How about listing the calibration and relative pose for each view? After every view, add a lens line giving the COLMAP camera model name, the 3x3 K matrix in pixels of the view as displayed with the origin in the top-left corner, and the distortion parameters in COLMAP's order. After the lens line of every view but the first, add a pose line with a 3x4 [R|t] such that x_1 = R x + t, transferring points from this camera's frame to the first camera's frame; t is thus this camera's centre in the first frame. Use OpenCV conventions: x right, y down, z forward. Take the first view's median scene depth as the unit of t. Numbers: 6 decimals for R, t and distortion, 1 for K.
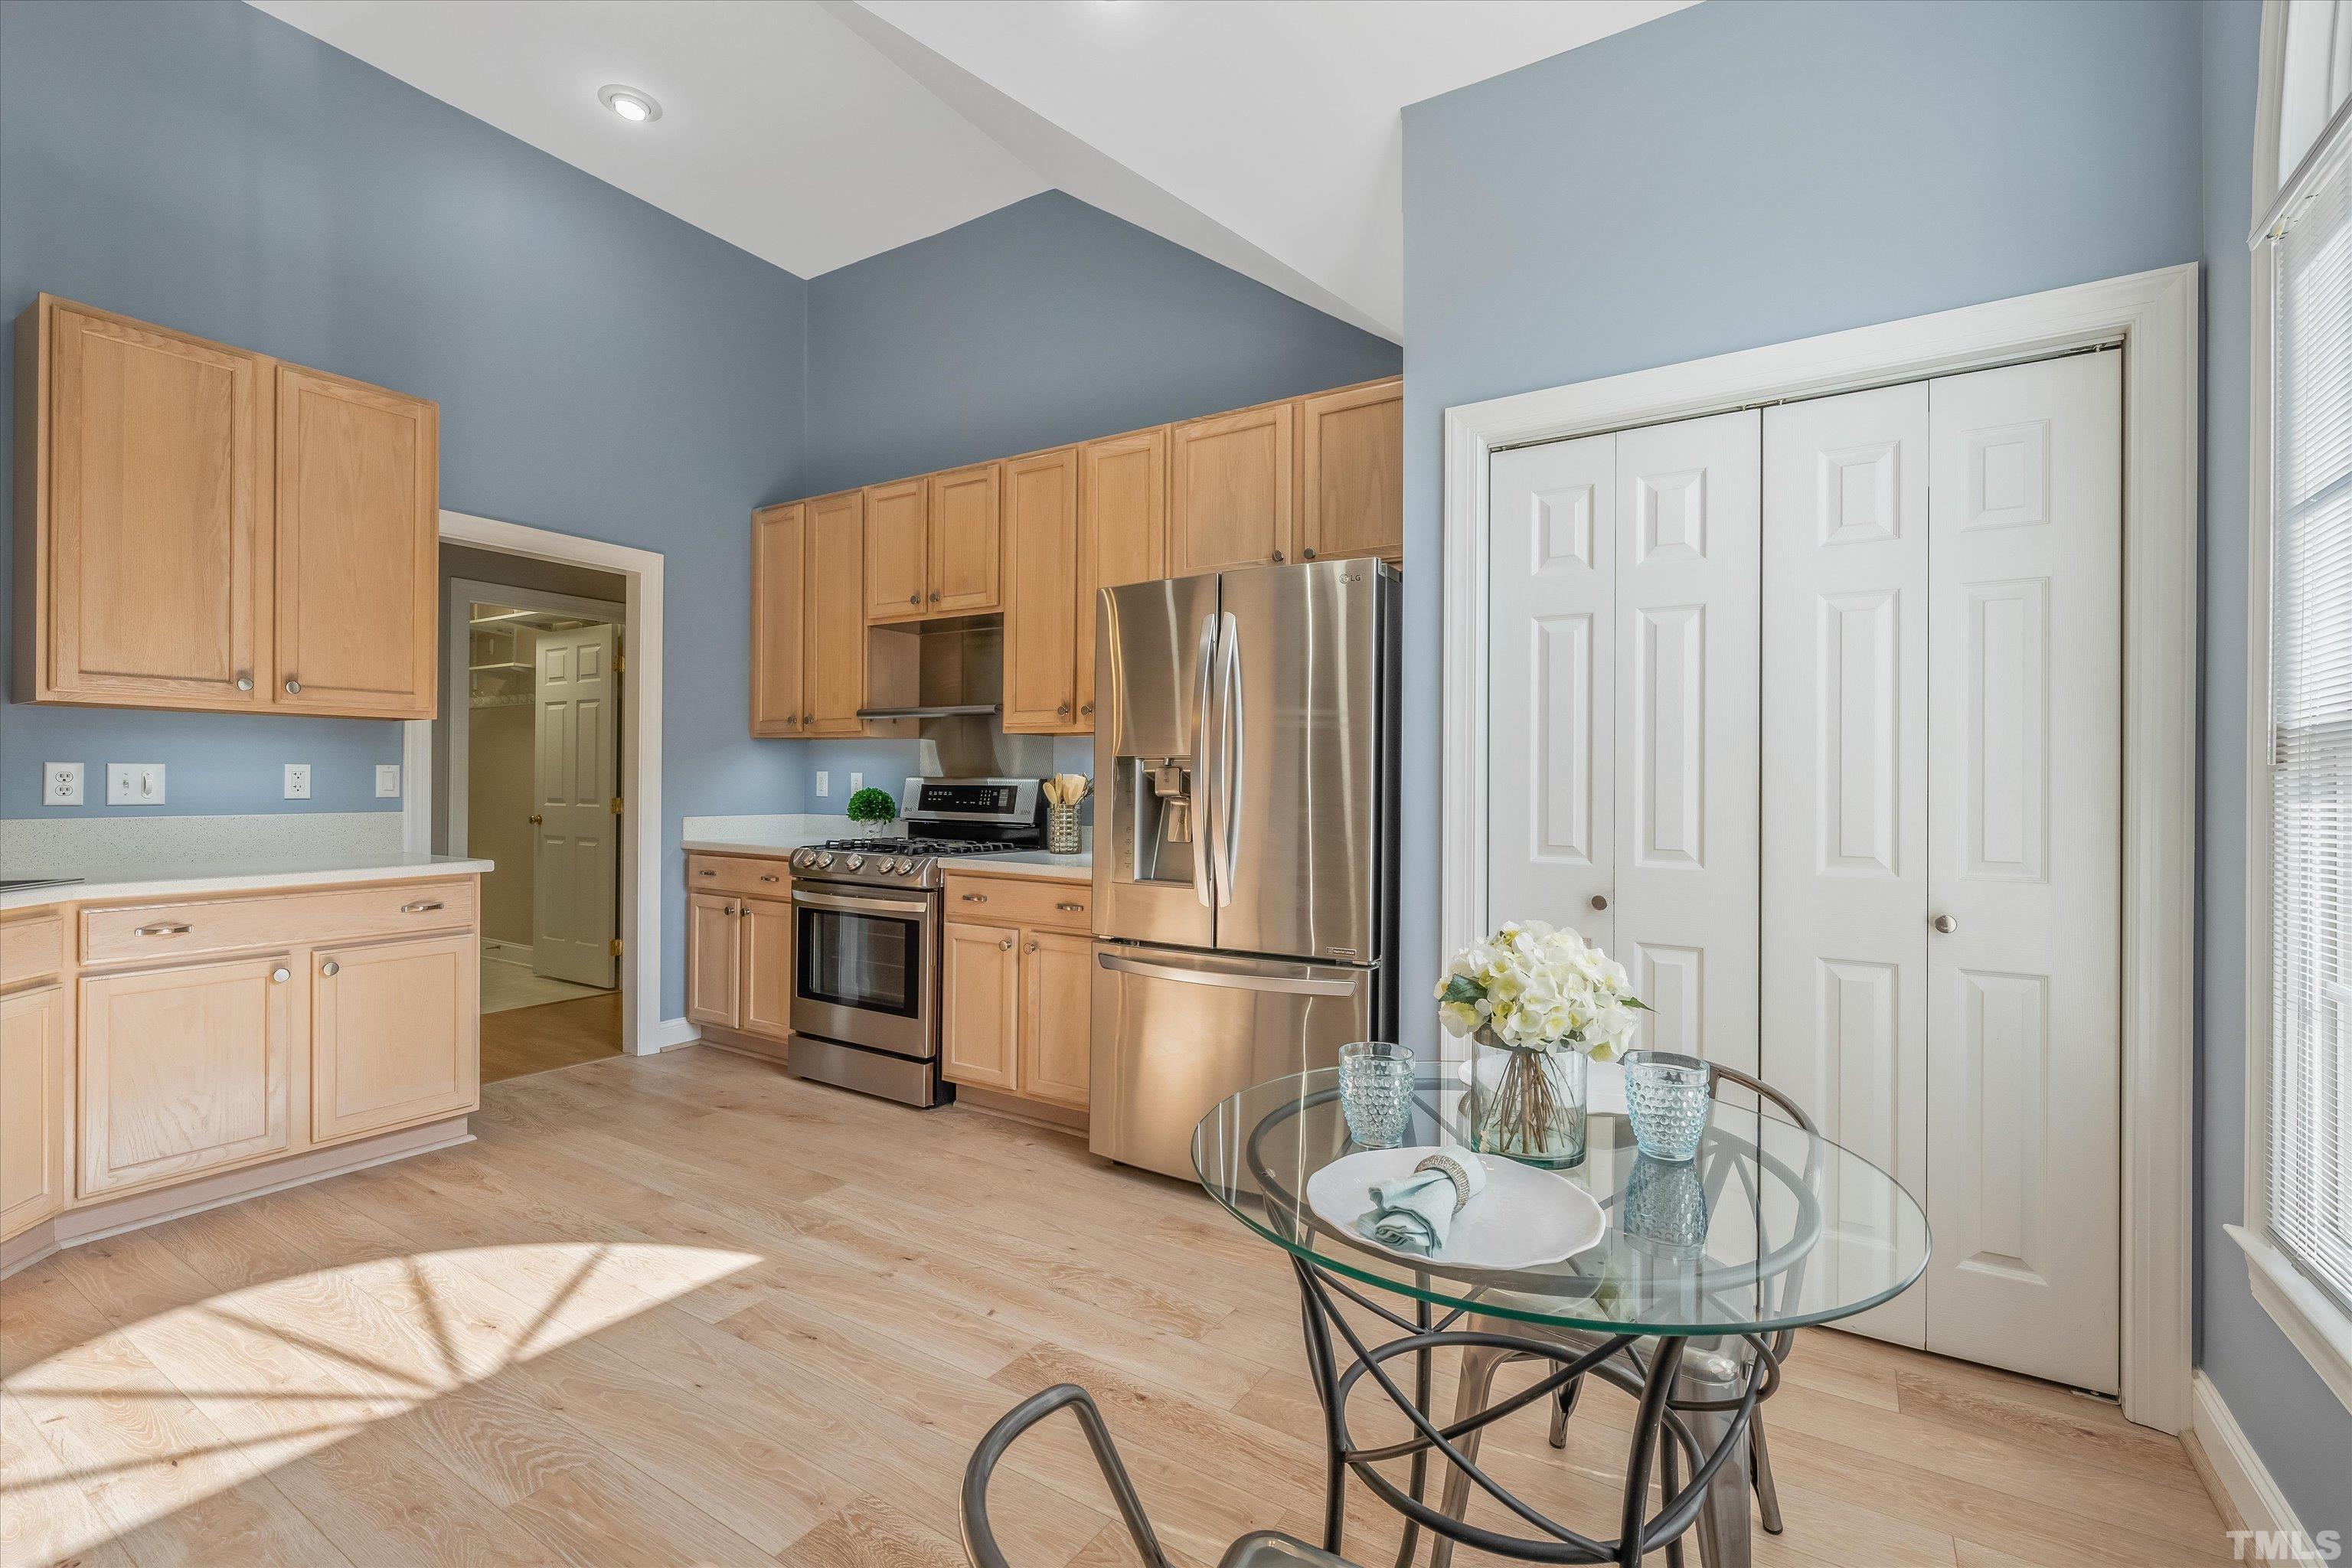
lens RADIAL K [[1017.0, 0, 1184.1], [0, 1017.0, 787.5], [0, 0, 1]] dist [0.010372, -0.000646]
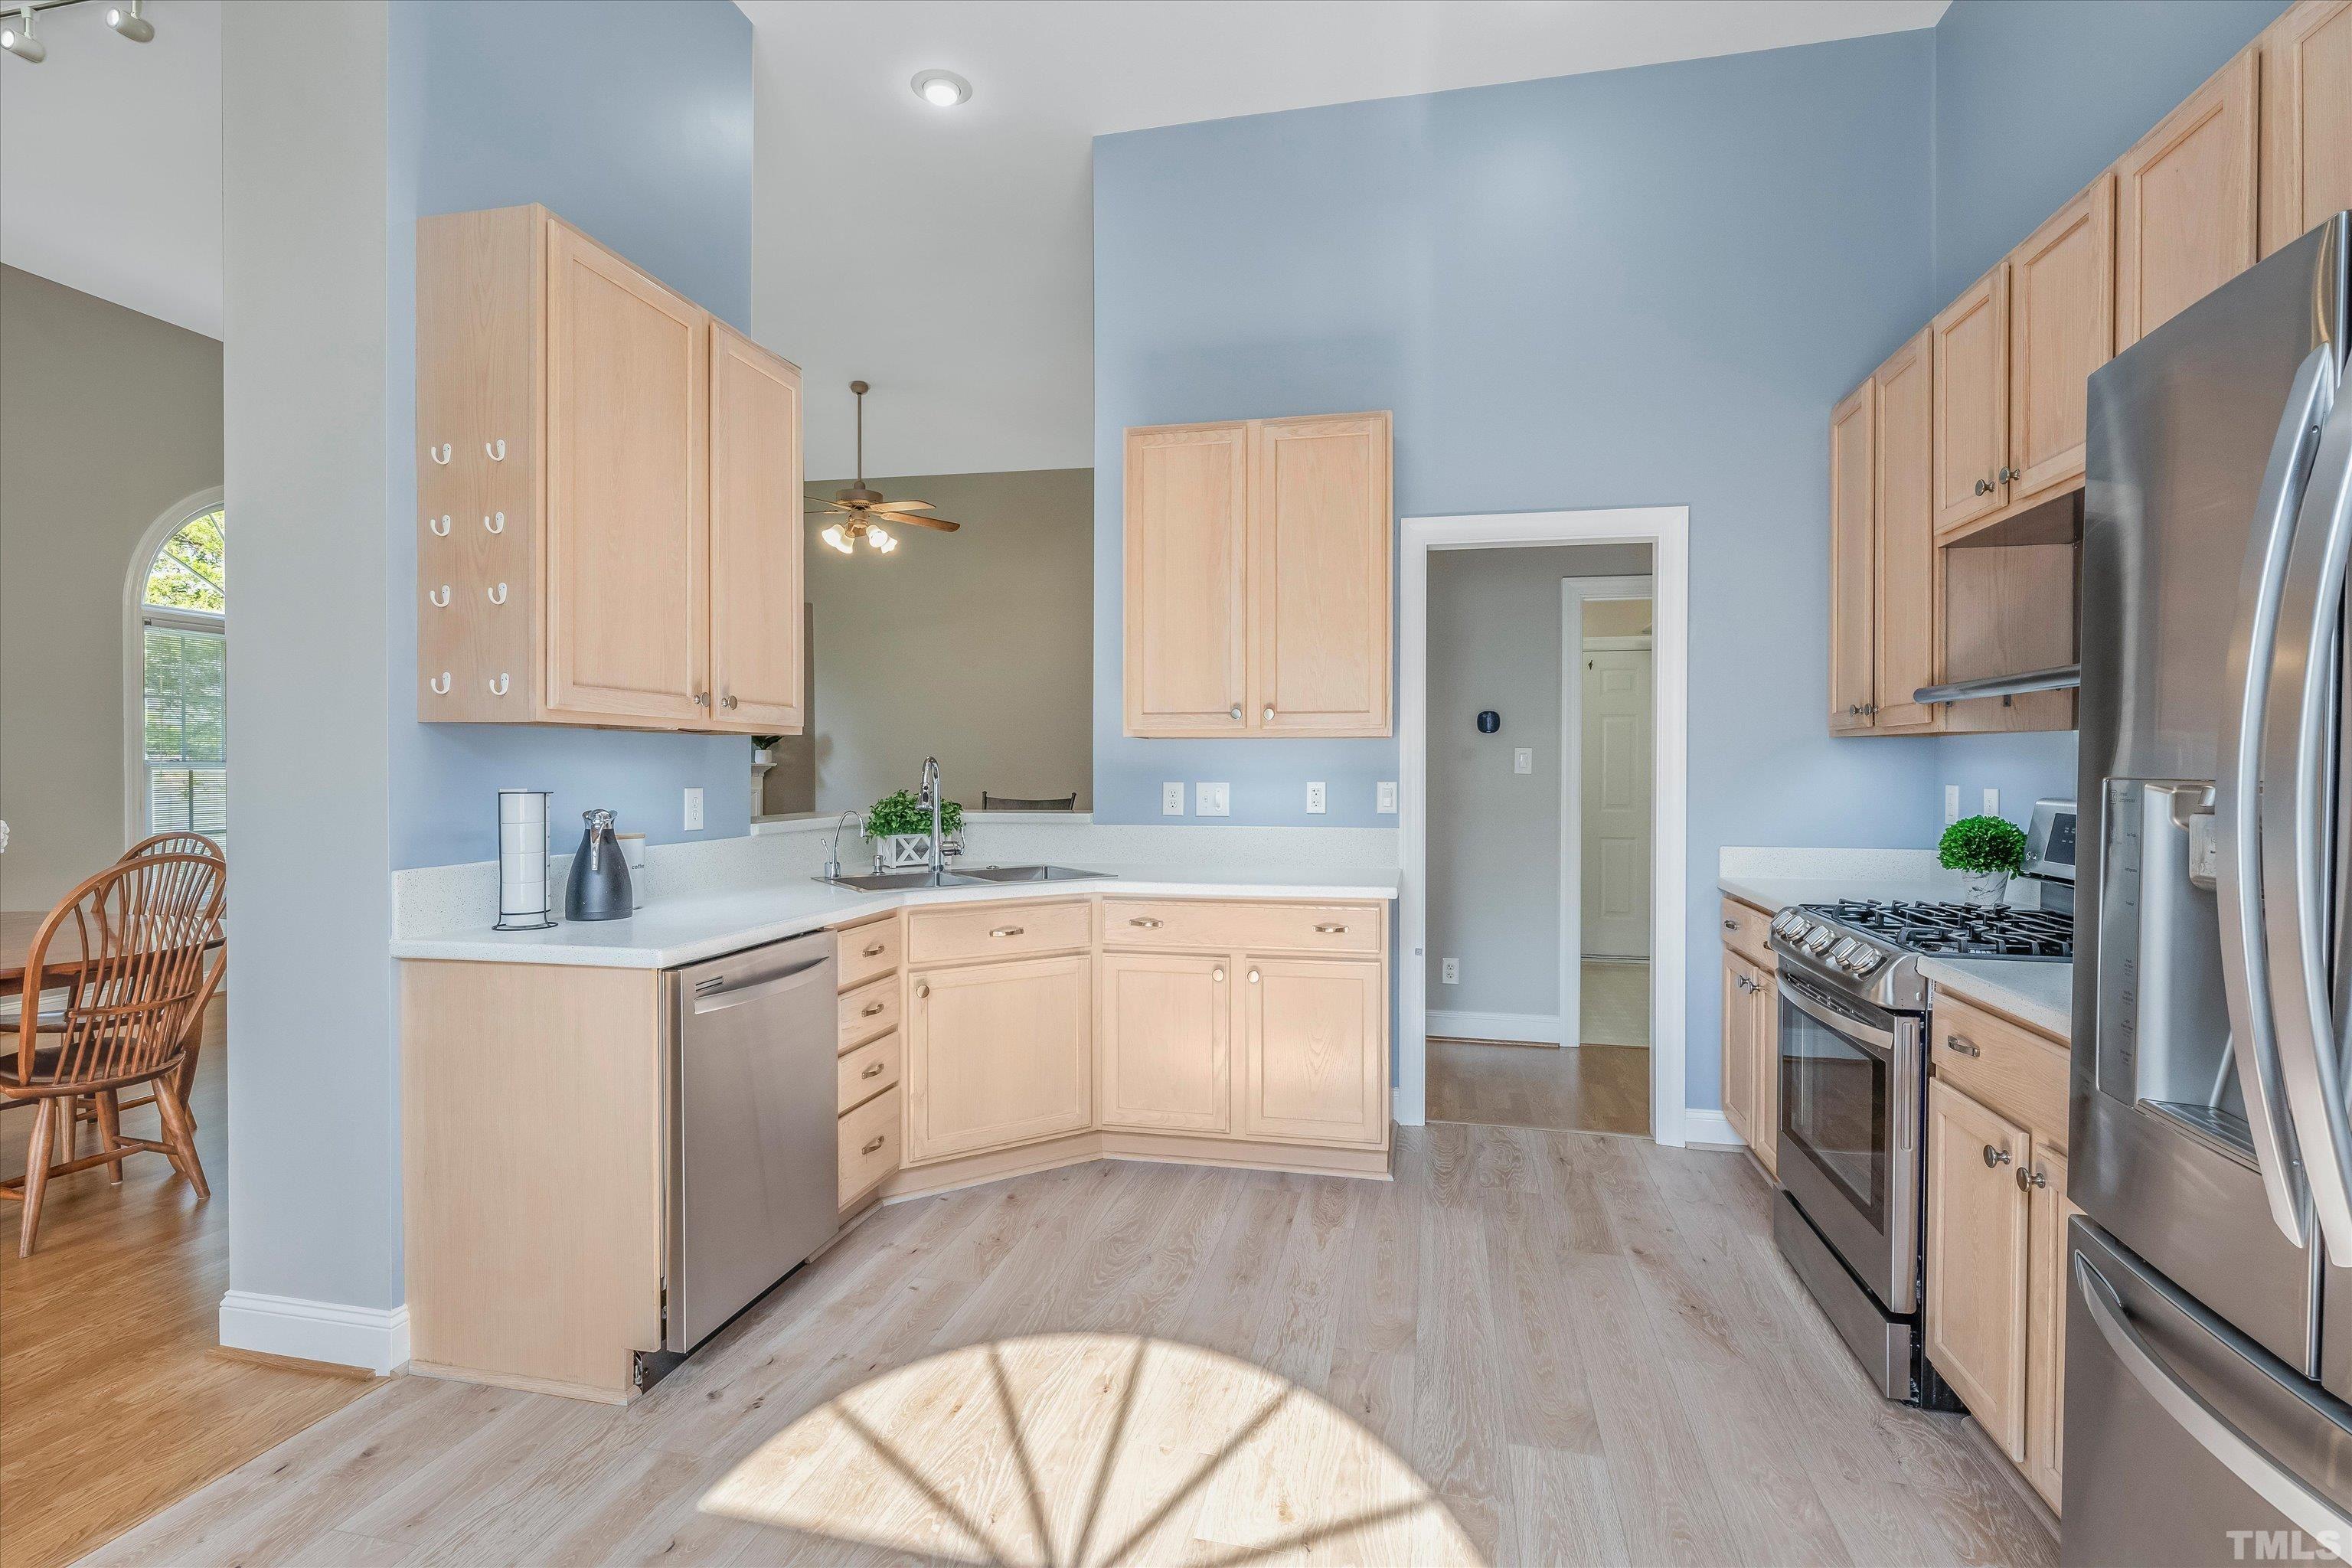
lens RADIAL K [[1126.7, 0, 1191.6], [0, 1126.7, 782.0], [0, 0, 1]] dist [0.018891, -0.000345]
pose [[0.344071, 0.008871, -0.938902, 0.218655], [-0.004035, 0.999960, 0.007969, -0.031641], [0.938935, 0.001047, 0.344093, 0.463965]]
